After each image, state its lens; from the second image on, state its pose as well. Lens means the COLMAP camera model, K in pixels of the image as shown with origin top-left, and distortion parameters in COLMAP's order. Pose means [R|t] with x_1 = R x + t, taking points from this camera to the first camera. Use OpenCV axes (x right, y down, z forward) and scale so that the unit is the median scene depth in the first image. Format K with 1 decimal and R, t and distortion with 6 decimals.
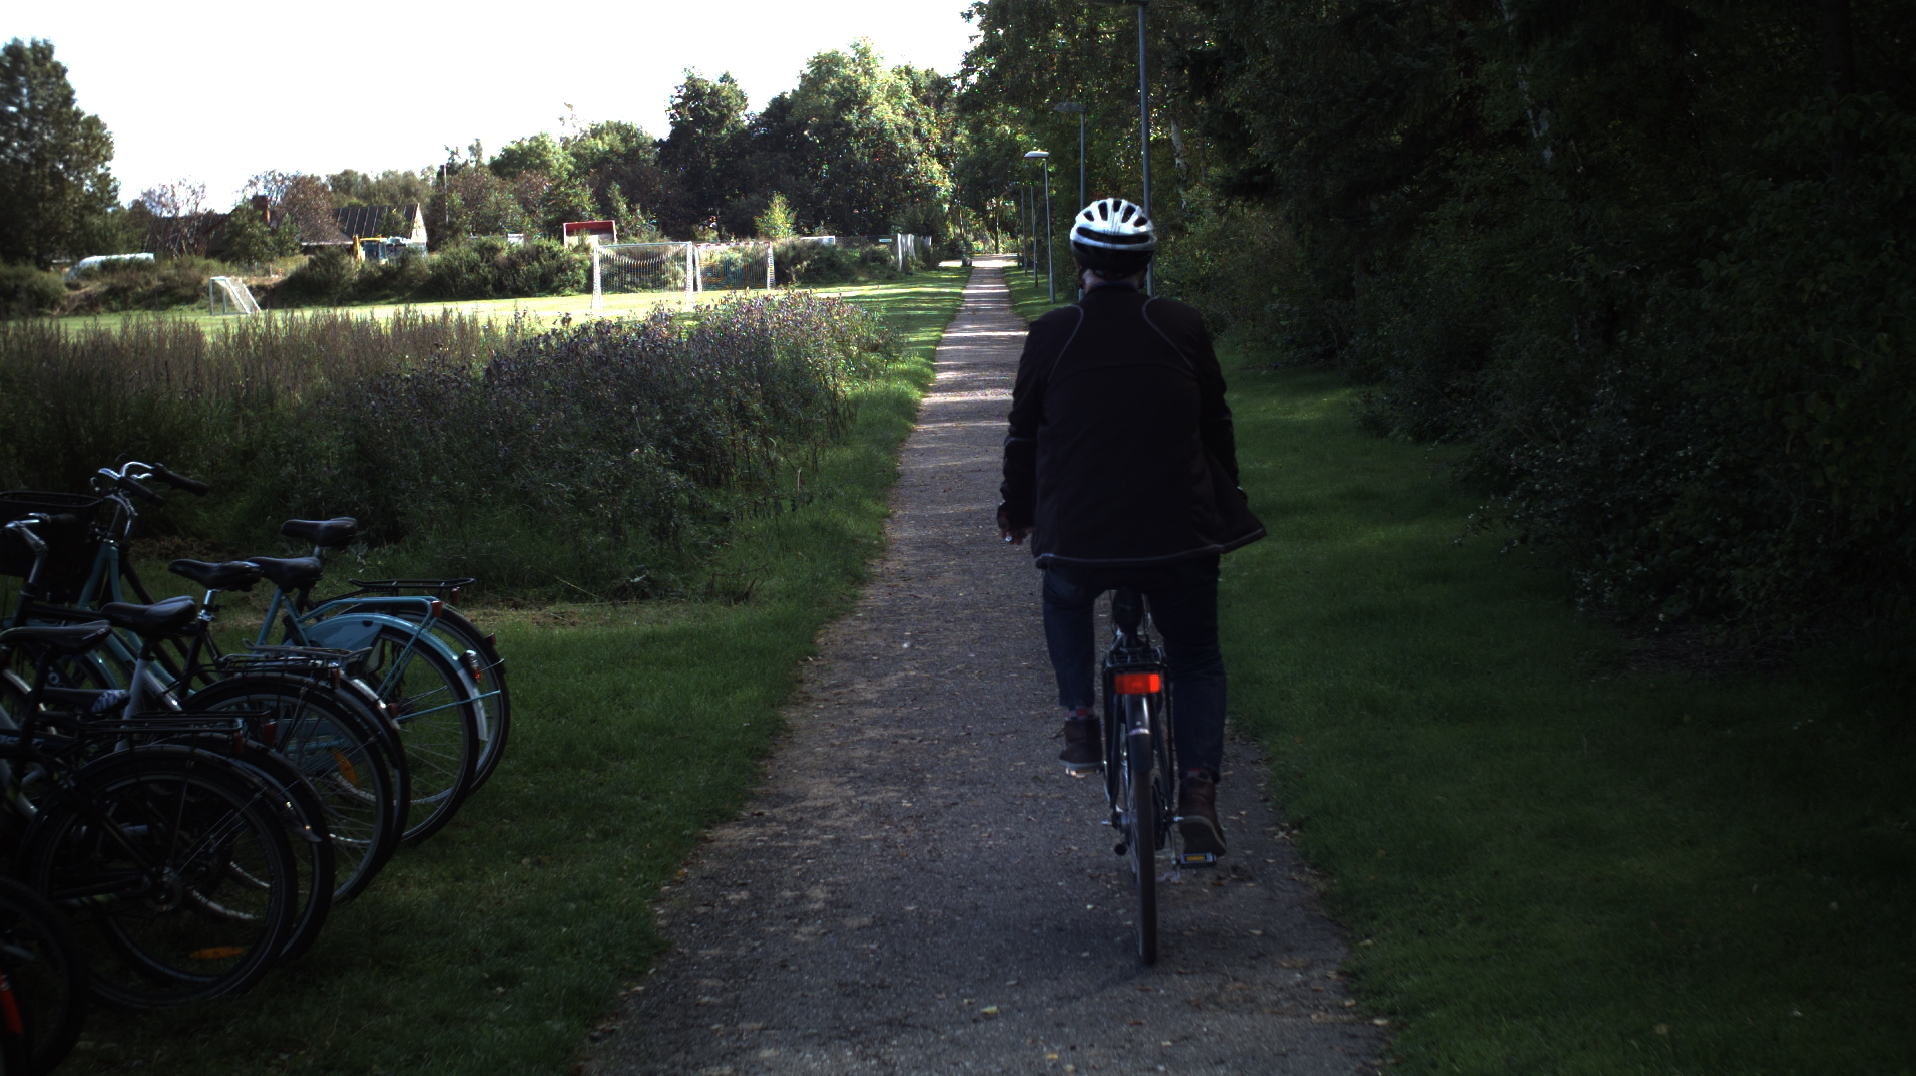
lens RADIAL K [[1797.1, 0, 994.4], [0, 1797.1, 532.7], [0, 0, 1]] dist [-0.104491, 0.018899]
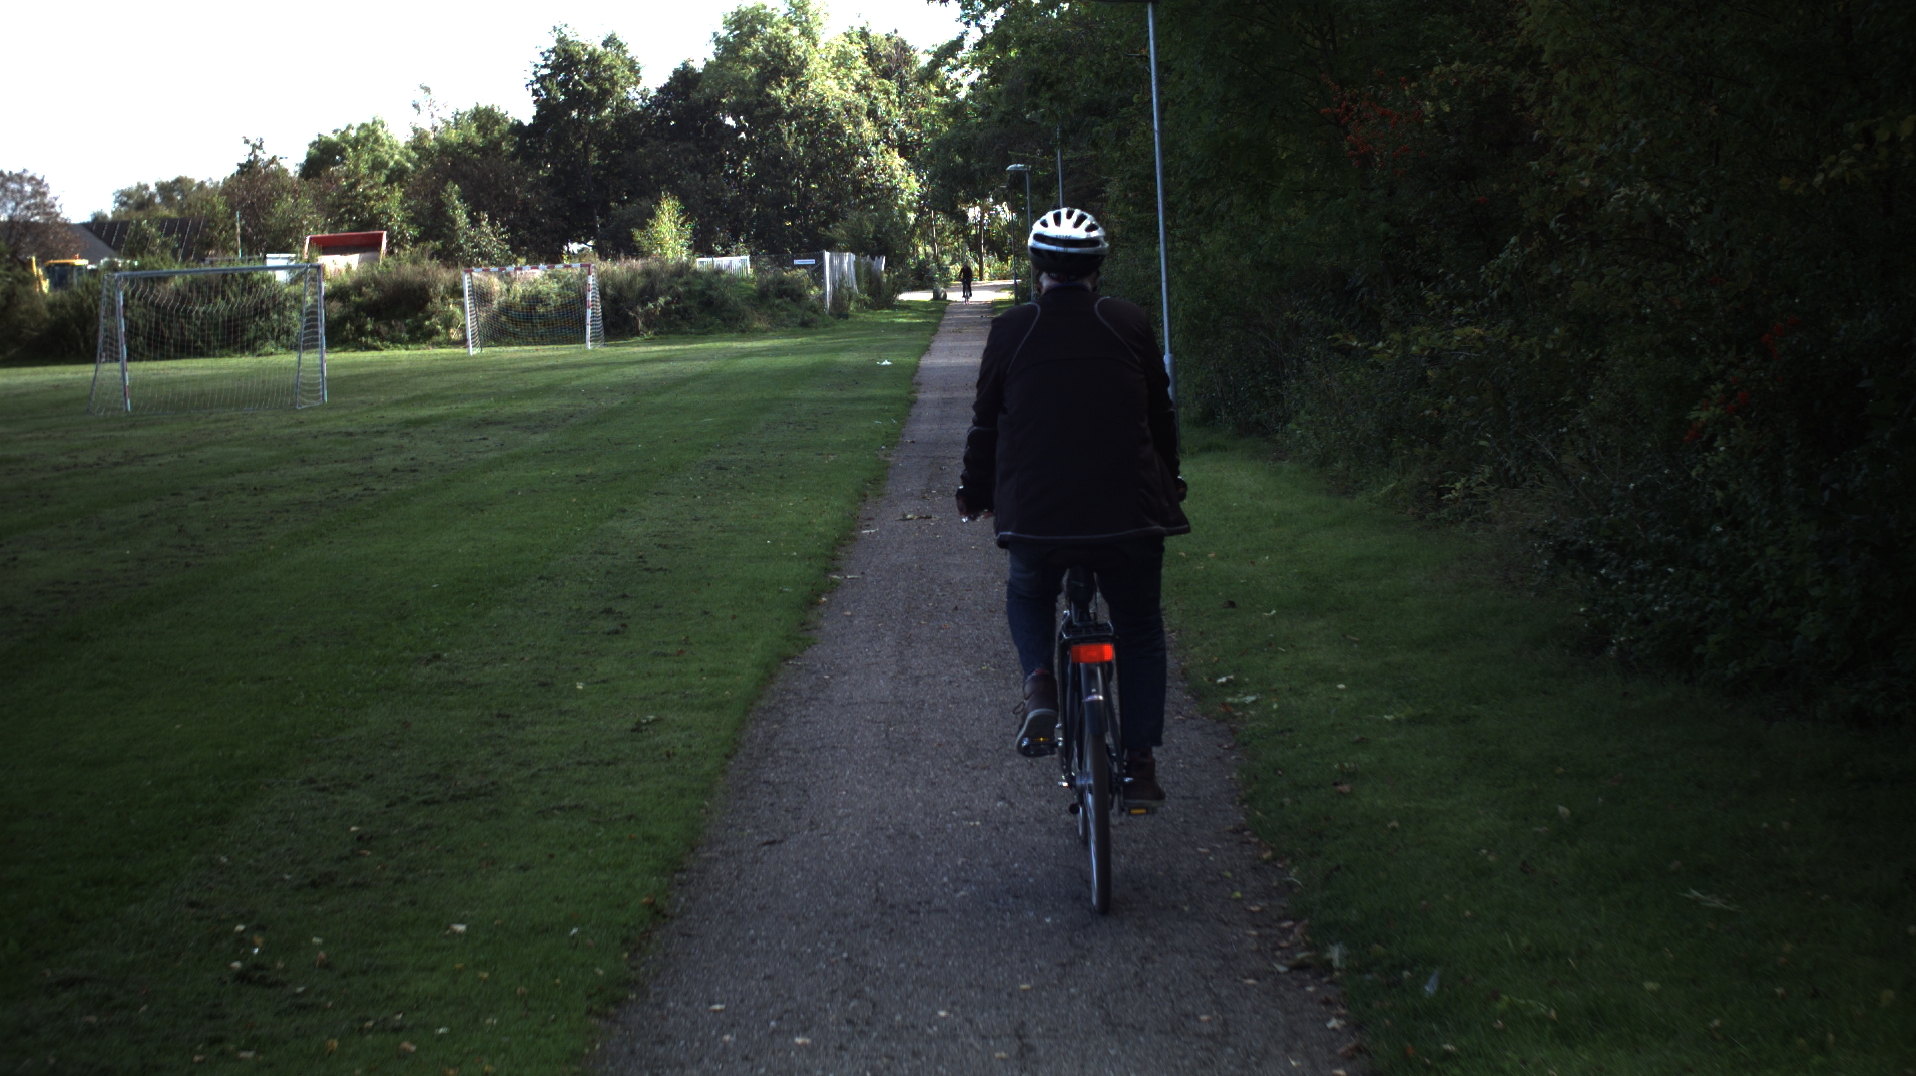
lens RADIAL K [[1801.0, 0, 958.0], [0, 1801.0, 538.0], [0, 0, 1]] dist [-0.091351, 0.003301]
pose [[0.999955, 0.001860, -0.009253, -0.001485], [-0.001962, 0.999938, -0.011000, -0.045876], [0.009232, 0.011018, 0.999897, 0.286264]]
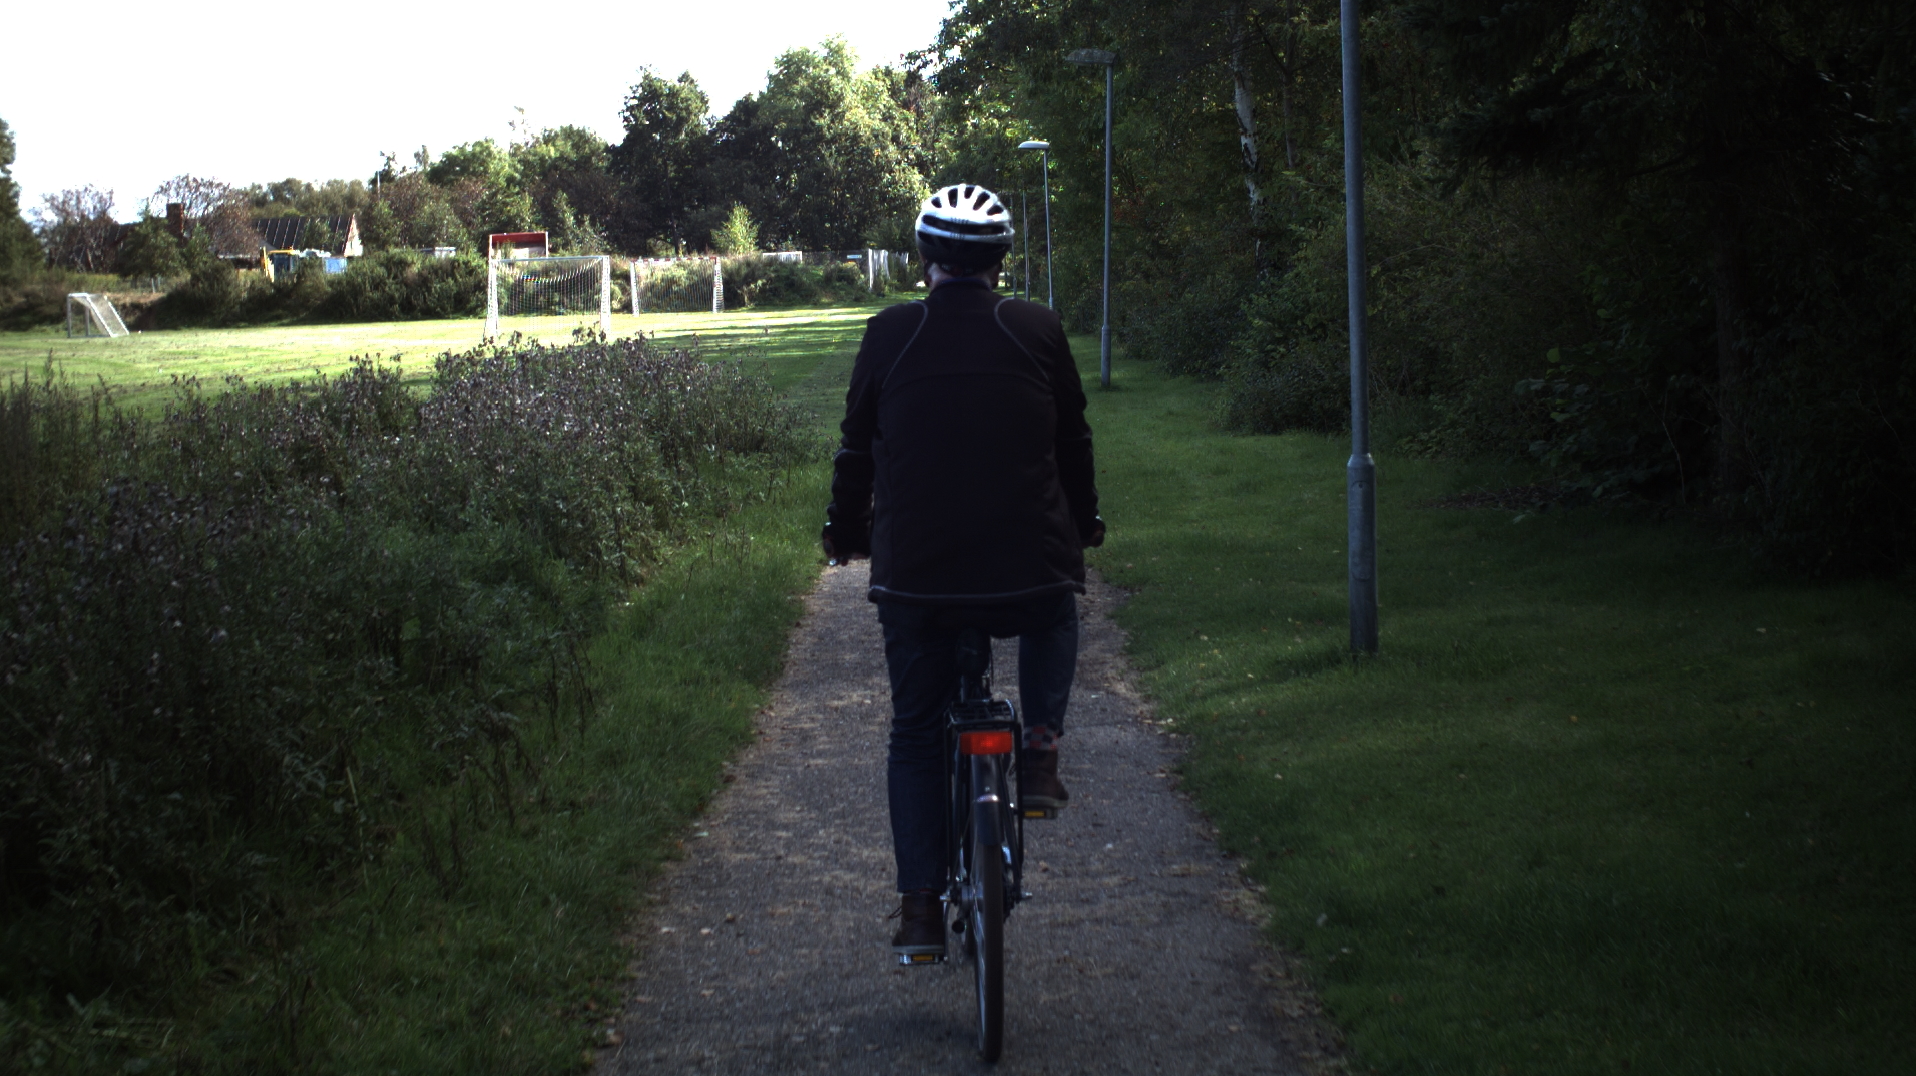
lens RADIAL K [[1801.0, 0, 958.0], [0, 1801.0, 538.0], [0, 0, 1]] dist [-0.091351, 0.003301]
pose [[0.999907, 0.008114, -0.010918, 0.000294], [-0.008200, 0.999936, -0.007842, -0.014759], [0.010853, 0.007931, 0.999910, 0.094901]]
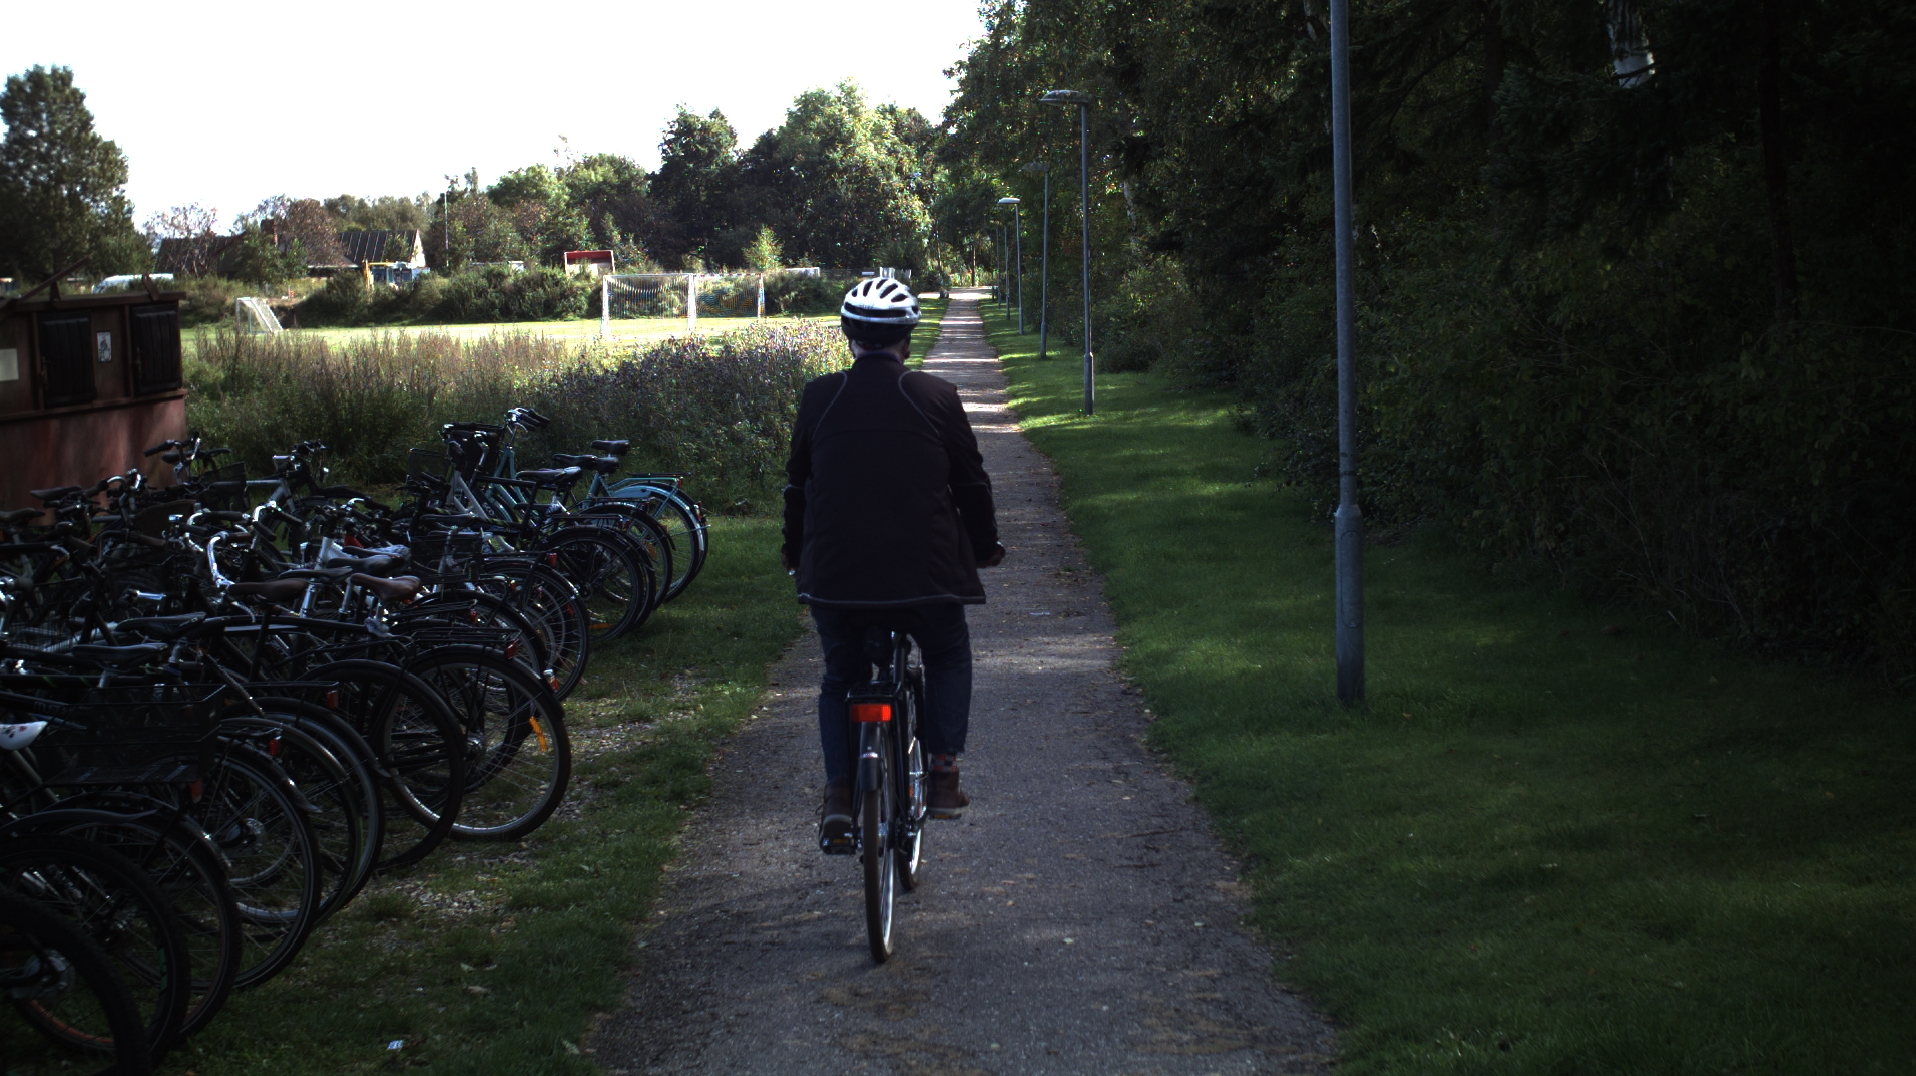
lens RADIAL K [[1801.0, 0, 958.0], [0, 1801.0, 538.0], [0, 0, 1]] dist [-0.091351, 0.003301]
pose [[0.999873, 0.015038, -0.005286, 0.000387], [-0.015111, 0.999787, -0.014073, 0.006183], [0.005073, 0.014151, 0.999887, -0.048466]]
